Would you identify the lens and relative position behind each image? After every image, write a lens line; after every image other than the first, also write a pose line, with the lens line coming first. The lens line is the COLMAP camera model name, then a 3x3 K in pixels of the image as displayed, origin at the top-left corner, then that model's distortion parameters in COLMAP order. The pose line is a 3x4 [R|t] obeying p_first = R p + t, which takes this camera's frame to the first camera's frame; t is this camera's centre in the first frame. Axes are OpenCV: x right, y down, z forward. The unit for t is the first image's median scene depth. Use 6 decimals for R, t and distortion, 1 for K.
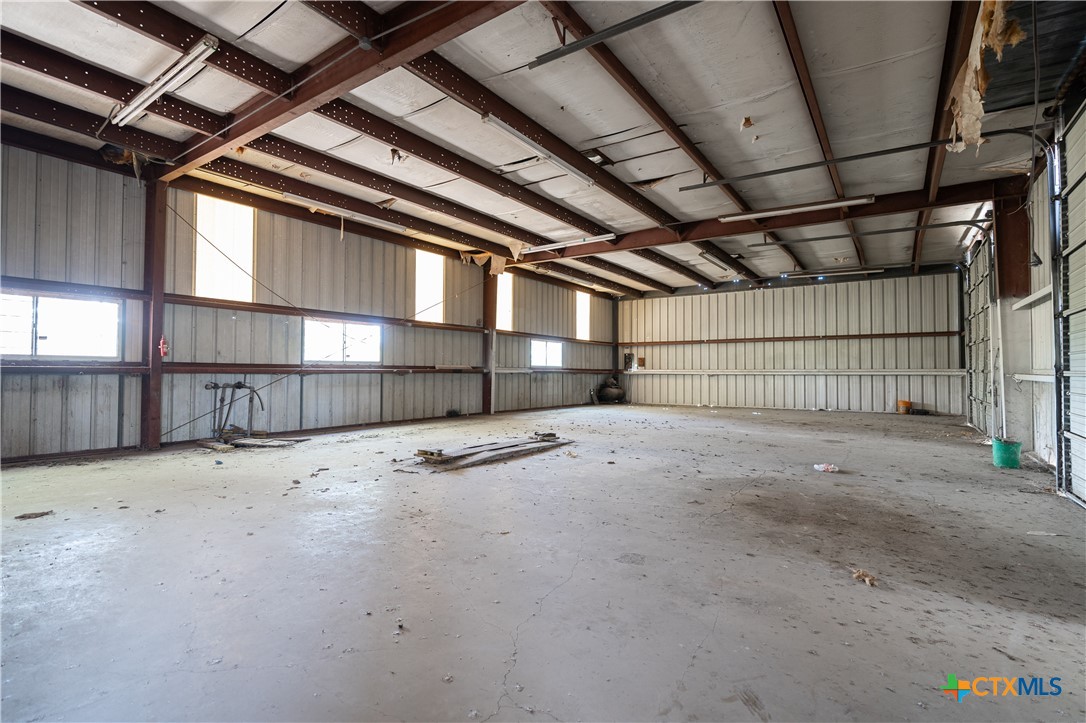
lens RADIAL K [[539.4, 0, 543.0], [0, 539.4, 361.5], [0, 0, 1]] dist [-0.000230, 0.014190]
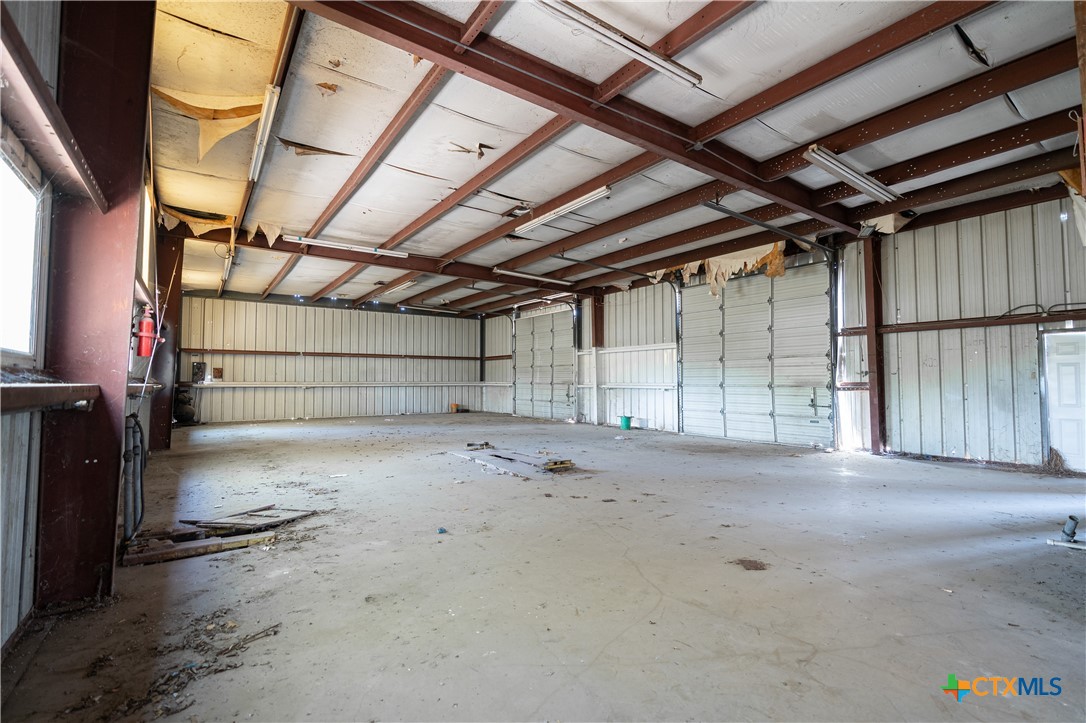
lens RADIAL K [[539.4, 0, 543.0], [0, 539.4, 361.5], [0, 0, 1]] dist [-0.000230, 0.014190]
pose [[0.320300, 0.037838, 0.946560, -0.526382], [-0.013912, 0.999282, -0.035238, 0.006510], [-0.947214, -0.001882, 0.320597, 0.282789]]
